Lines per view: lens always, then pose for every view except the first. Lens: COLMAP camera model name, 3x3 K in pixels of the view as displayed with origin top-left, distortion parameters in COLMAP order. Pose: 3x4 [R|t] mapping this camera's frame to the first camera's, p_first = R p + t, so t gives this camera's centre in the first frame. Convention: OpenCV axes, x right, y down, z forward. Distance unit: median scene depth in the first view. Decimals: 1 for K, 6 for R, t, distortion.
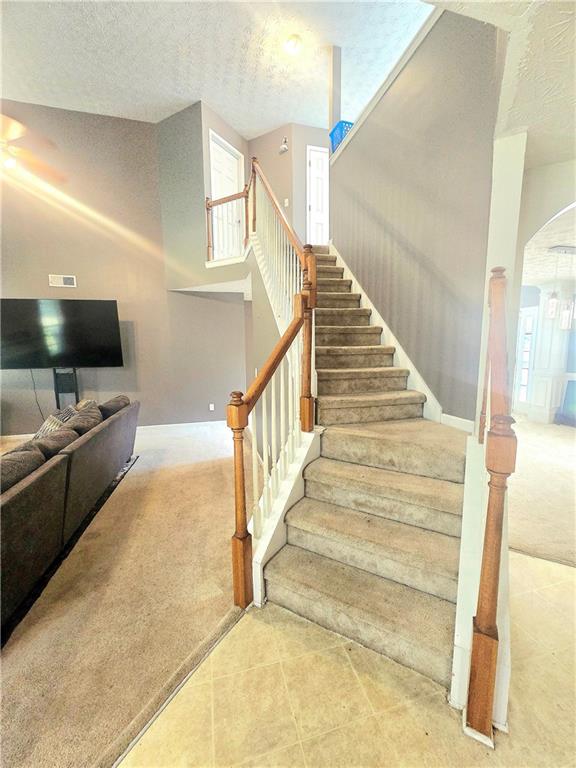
lens RADIAL K [[310.4, 0, 288.0], [0, 310.4, 384.0], [0, 0, 1]] dist [-0.000390, 0.000007]
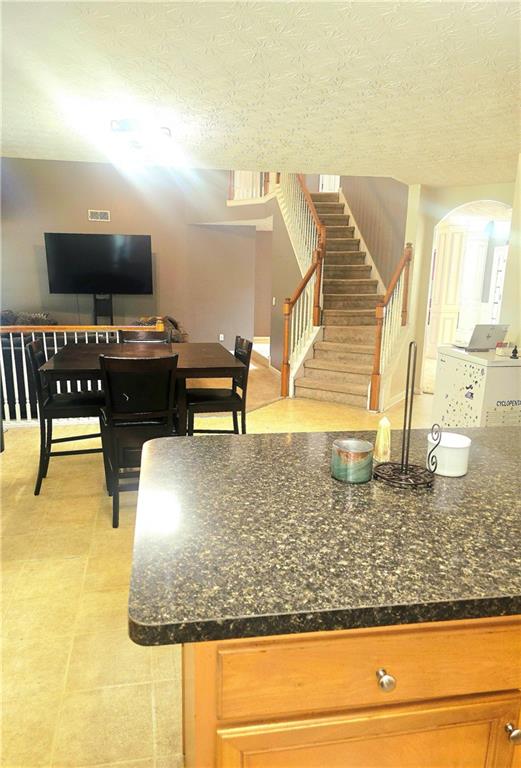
lens RADIAL K [[535.8, 0, 231.5], [0, 535.8, 387.8], [0, 0, 1]] dist [0.096212, -0.000385]
pose [[0.996688, 0.034784, -0.073504, -0.150484], [-0.029268, 0.996767, 0.074824, 0.231264], [0.075869, -0.072425, 0.994484, -1.746946]]
